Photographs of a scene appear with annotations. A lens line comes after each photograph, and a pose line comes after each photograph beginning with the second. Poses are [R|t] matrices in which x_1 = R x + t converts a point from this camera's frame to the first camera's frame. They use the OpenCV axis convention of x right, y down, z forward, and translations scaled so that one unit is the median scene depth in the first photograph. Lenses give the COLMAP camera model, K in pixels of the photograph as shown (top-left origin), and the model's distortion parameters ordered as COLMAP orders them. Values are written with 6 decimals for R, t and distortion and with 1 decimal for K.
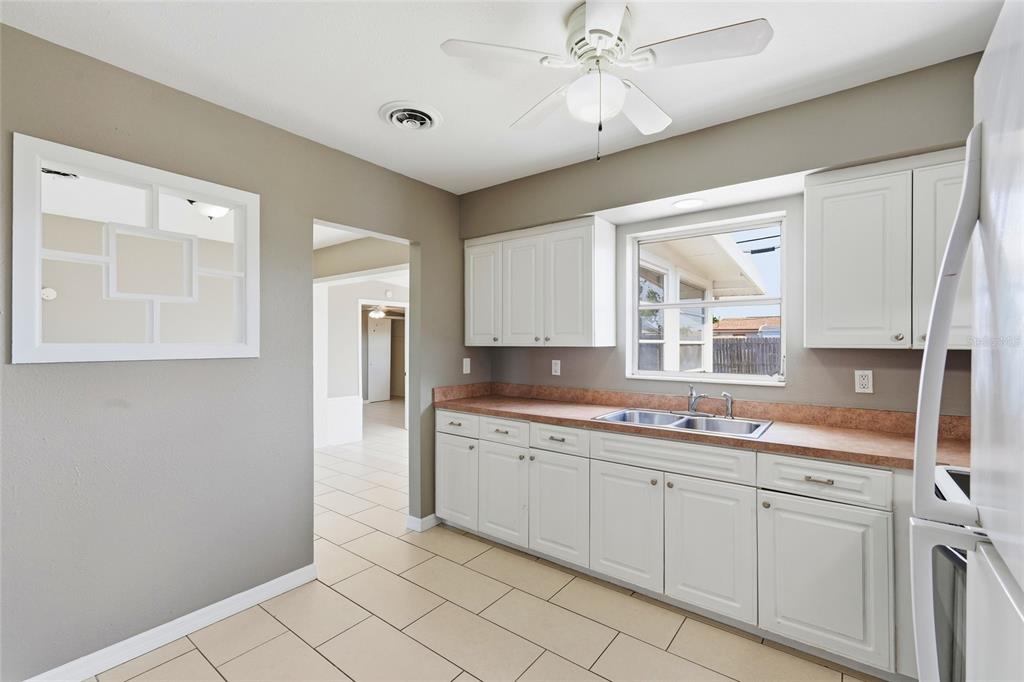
lens RADIAL K [[451.1, 0, 510.3], [0, 451.1, 341.2], [0, 0, 1]] dist [0.001860, -0.000363]
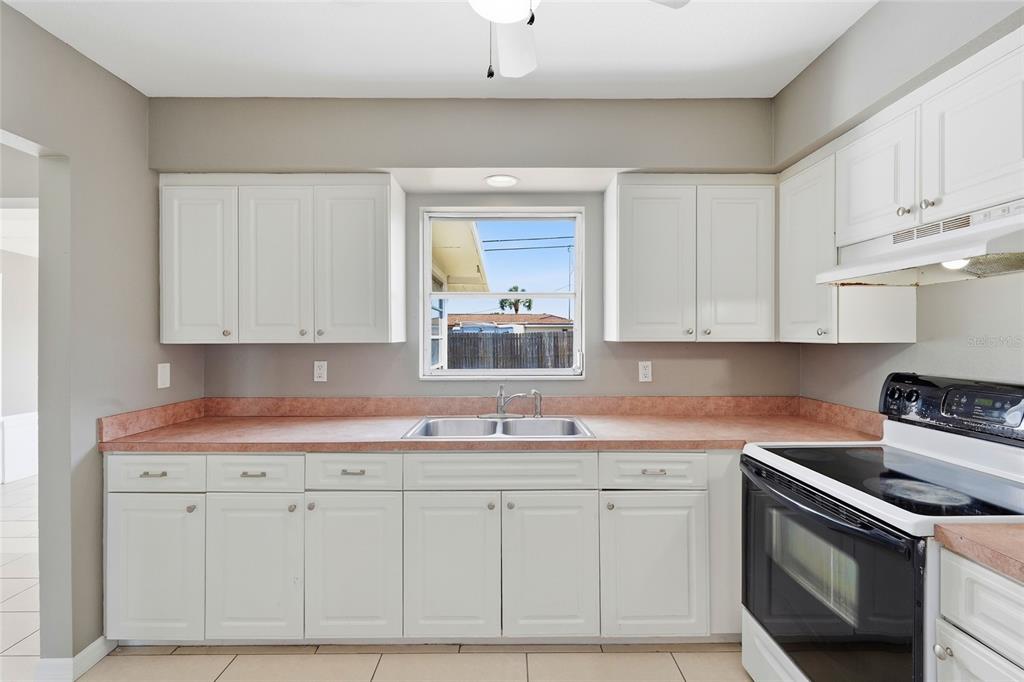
lens RADIAL K [[451.1, 0, 511.4], [0, 451.1, 337.8], [0, 0, 1]] dist [0.001860, -0.000363]
pose [[0.788350, -0.003857, 0.615214, -0.129397], [0.001460, 0.999989, 0.004399, 0.000668], [-0.615225, -0.002570, 0.788348, 0.265250]]
